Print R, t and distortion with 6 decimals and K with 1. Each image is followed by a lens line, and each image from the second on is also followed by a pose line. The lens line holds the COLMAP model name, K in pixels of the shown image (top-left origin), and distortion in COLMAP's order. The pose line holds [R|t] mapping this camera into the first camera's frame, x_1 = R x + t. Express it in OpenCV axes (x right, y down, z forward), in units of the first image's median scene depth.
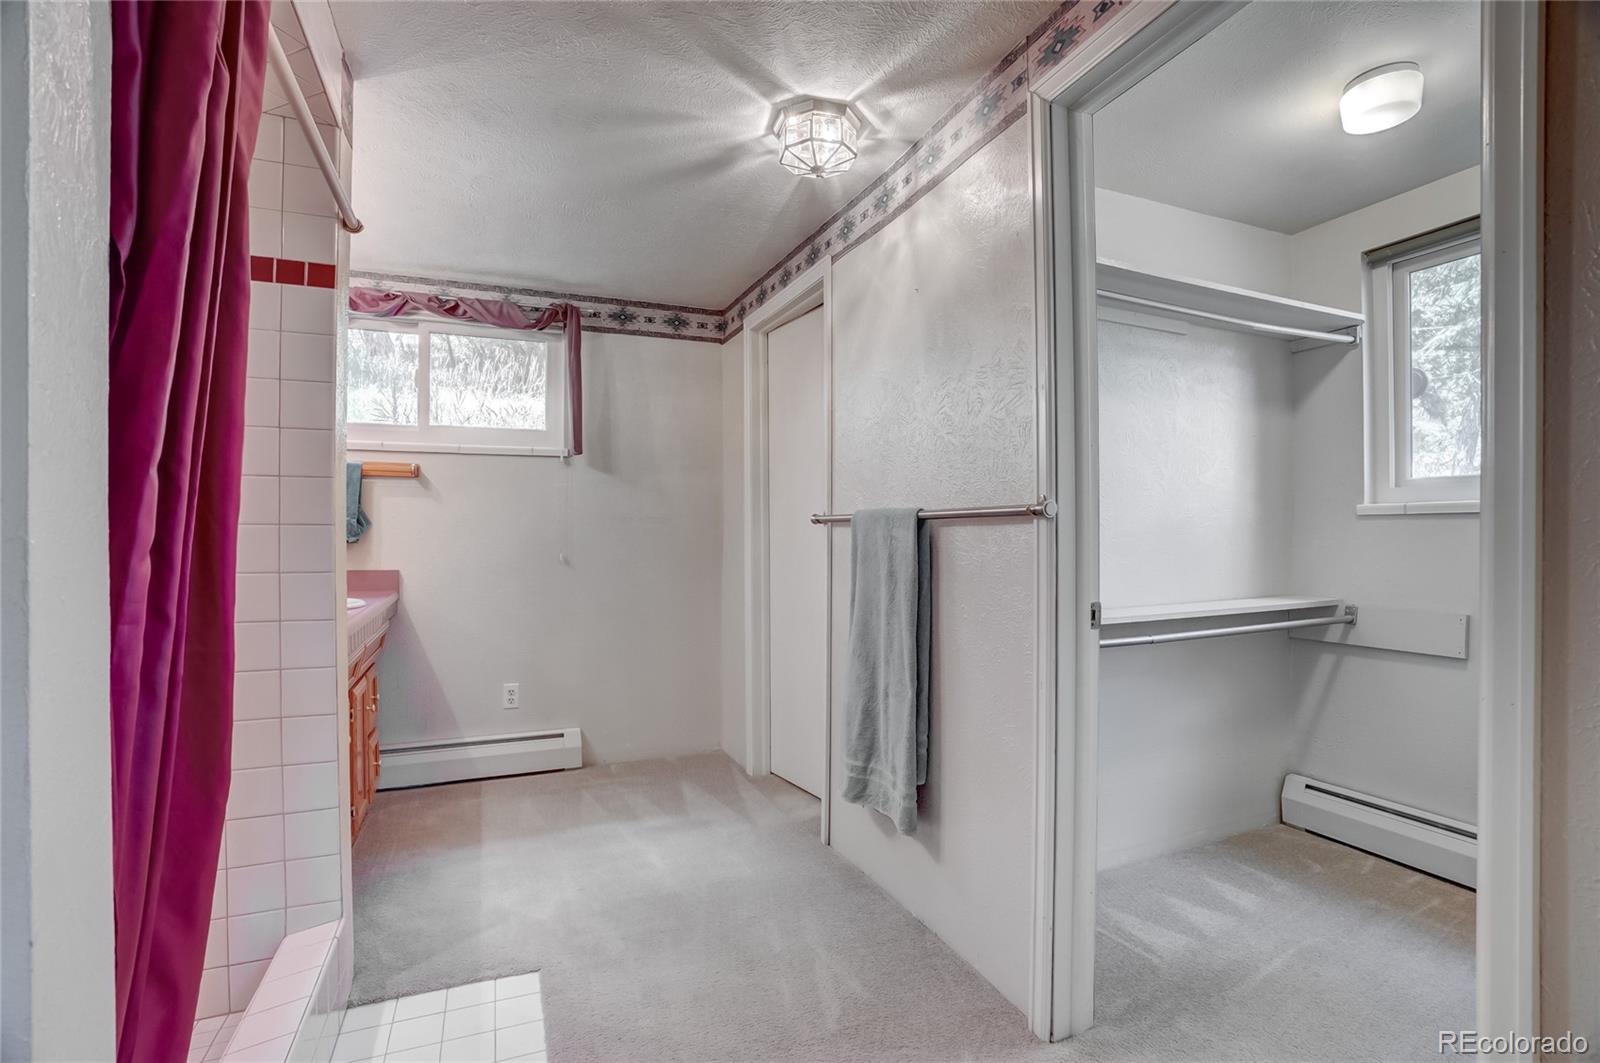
lens RADIAL K [[732.6, 0, 799.5], [0, 732.6, 536.8], [0, 0, 1]] dist [-0.026414, 0.005133]
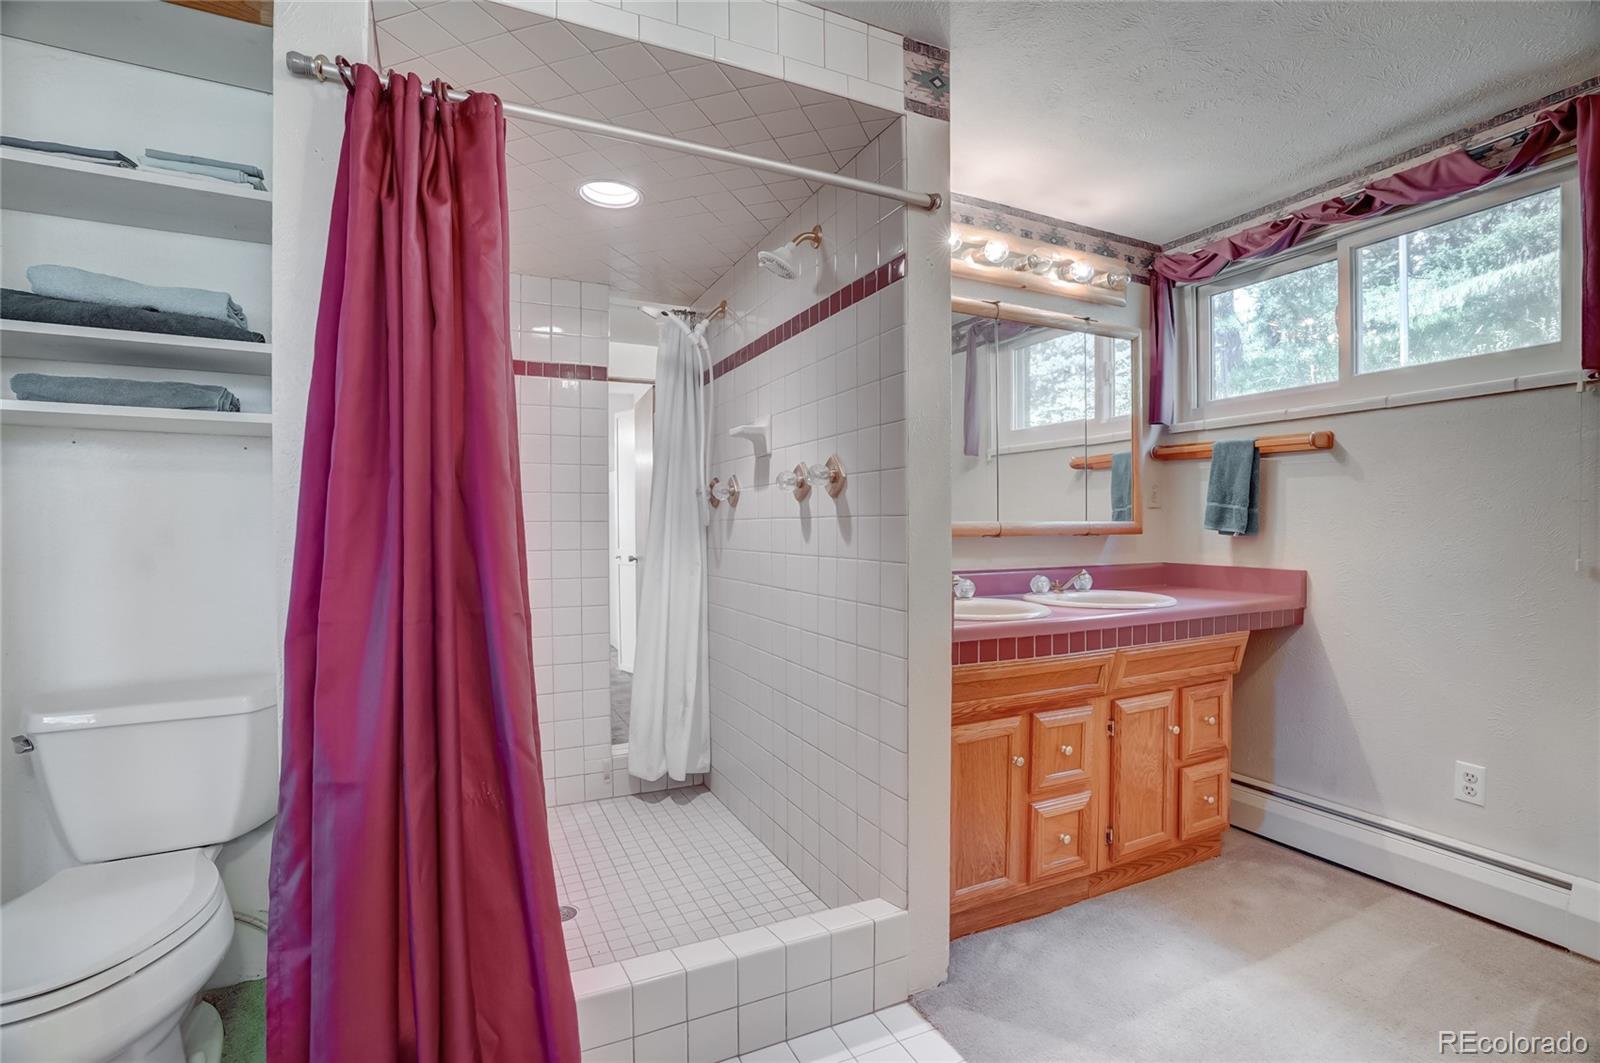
lens RADIAL K [[732.6, 0, 799.3], [0, 732.6, 530.8], [0, 0, 1]] dist [-0.026414, 0.005133]
pose [[0.056263, 0.008902, -0.998376, 0.191417], [0.004660, 0.999947, 0.009179, -0.006492], [0.998405, -0.005169, 0.056218, 0.411024]]
